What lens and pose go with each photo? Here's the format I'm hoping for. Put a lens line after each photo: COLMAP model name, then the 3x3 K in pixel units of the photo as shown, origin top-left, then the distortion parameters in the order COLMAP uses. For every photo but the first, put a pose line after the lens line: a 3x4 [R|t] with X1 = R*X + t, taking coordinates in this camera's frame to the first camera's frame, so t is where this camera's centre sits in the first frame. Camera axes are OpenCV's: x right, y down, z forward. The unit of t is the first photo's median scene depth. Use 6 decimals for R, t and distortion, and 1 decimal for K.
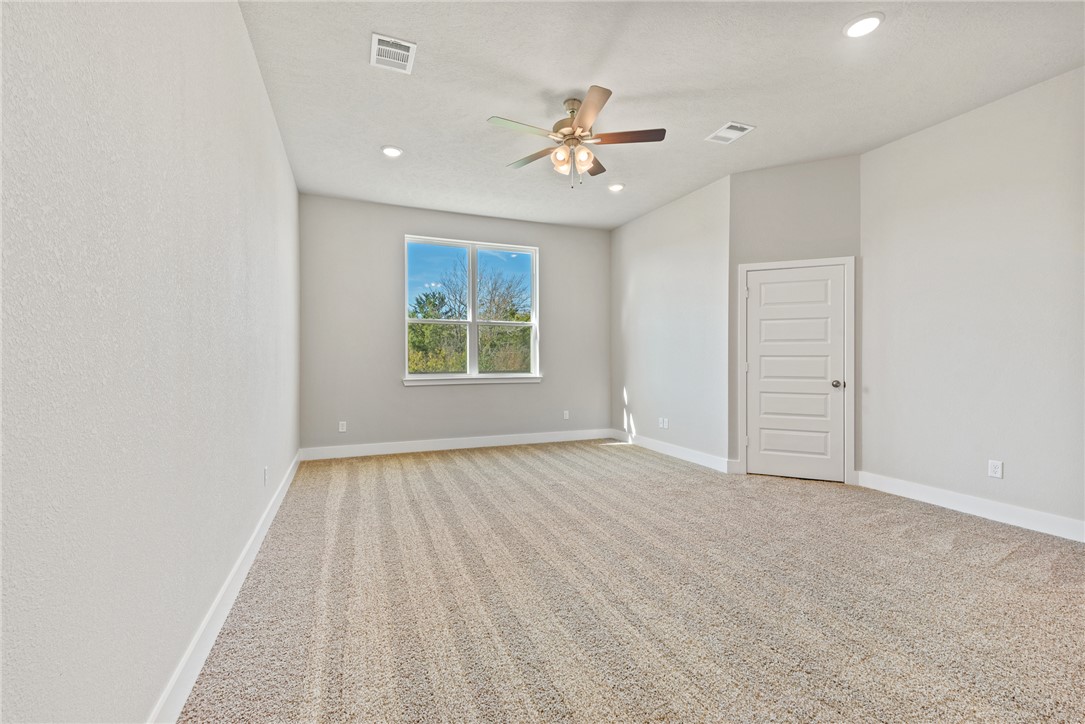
lens RADIAL K [[459.7, 0, 534.7], [0, 459.7, 355.3], [0, 0, 1]] dist [0.002347, -0.000471]
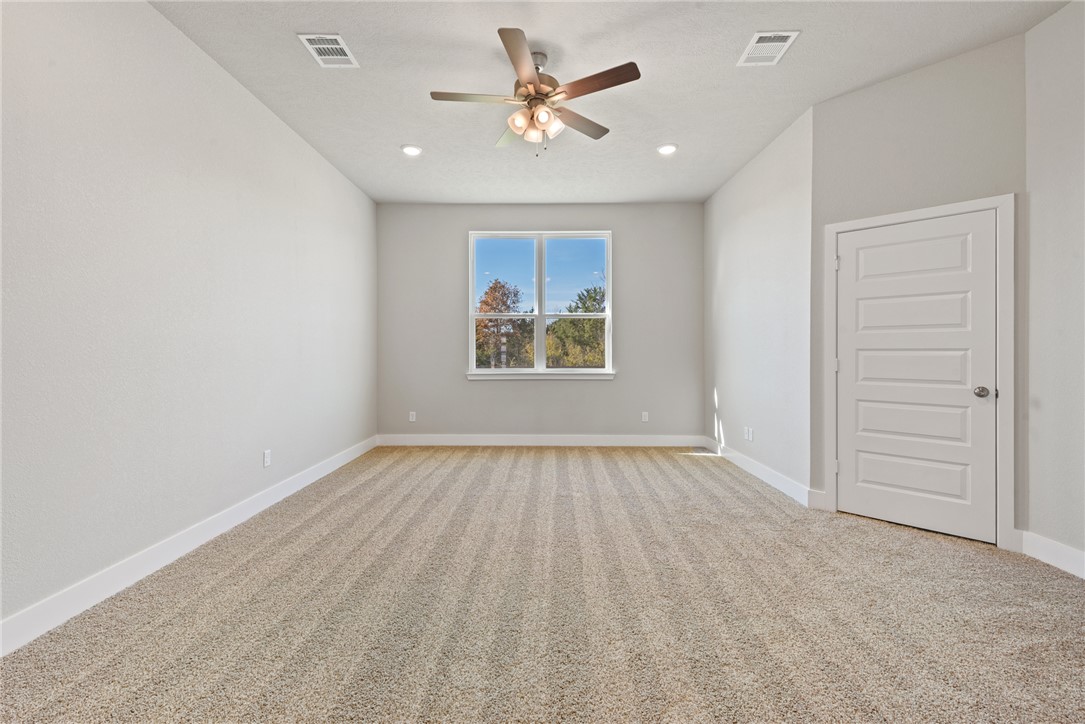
lens RADIAL K [[457.6, 0, 544.7], [0, 457.6, 349.2], [0, 0, 1]] dist [0.002716, -0.000129]
pose [[0.925847, -0.003213, -0.377884, 0.442181], [0.002767, 0.999995, -0.001724, 0.000866], [0.377888, 0.000550, 0.925851, 0.218079]]
